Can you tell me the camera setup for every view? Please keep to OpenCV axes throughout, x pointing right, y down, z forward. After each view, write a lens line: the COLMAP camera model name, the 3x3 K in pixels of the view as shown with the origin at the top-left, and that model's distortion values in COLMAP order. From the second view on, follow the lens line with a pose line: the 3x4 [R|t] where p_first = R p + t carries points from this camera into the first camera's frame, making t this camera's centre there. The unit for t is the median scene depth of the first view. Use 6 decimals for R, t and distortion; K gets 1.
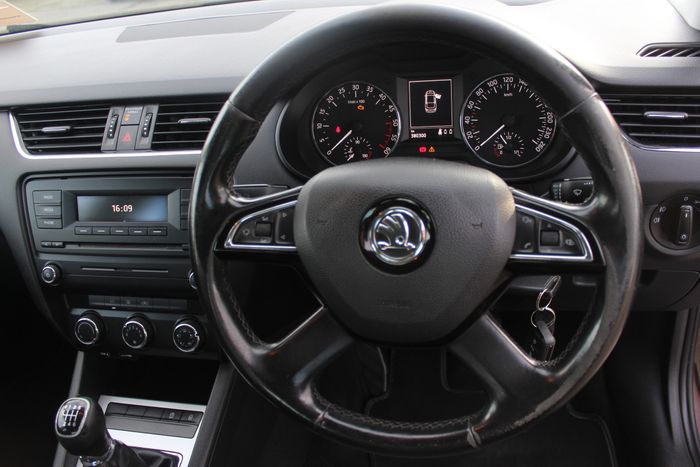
lens RADIAL K [[599.2, 0, 347.3], [0, 599.2, 234.0], [0, 0, 1]] dist [-0.153493, 0.126029]
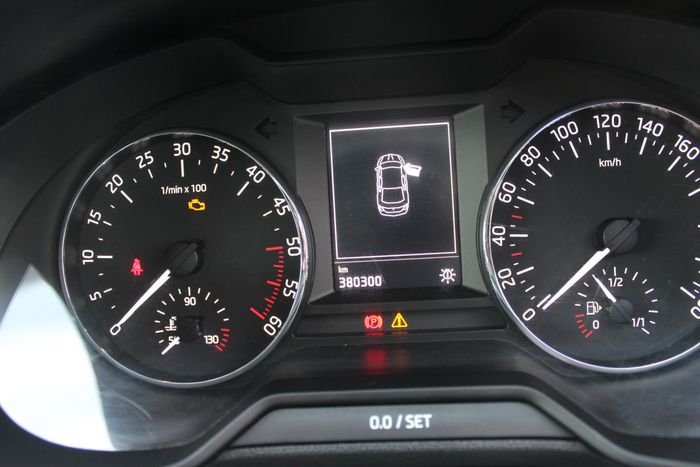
lens RADIAL K [[599.2, 0, 356.5], [0, 599.2, 237.0], [0, 0, 1]] dist [-0.153493, 0.126029]
pose [[0.990066, -0.014442, 0.139860, 0.069100], [0.036894, 0.986540, -0.159304, -0.136609], [-0.135677, 0.162882, 0.977272, 0.657722]]
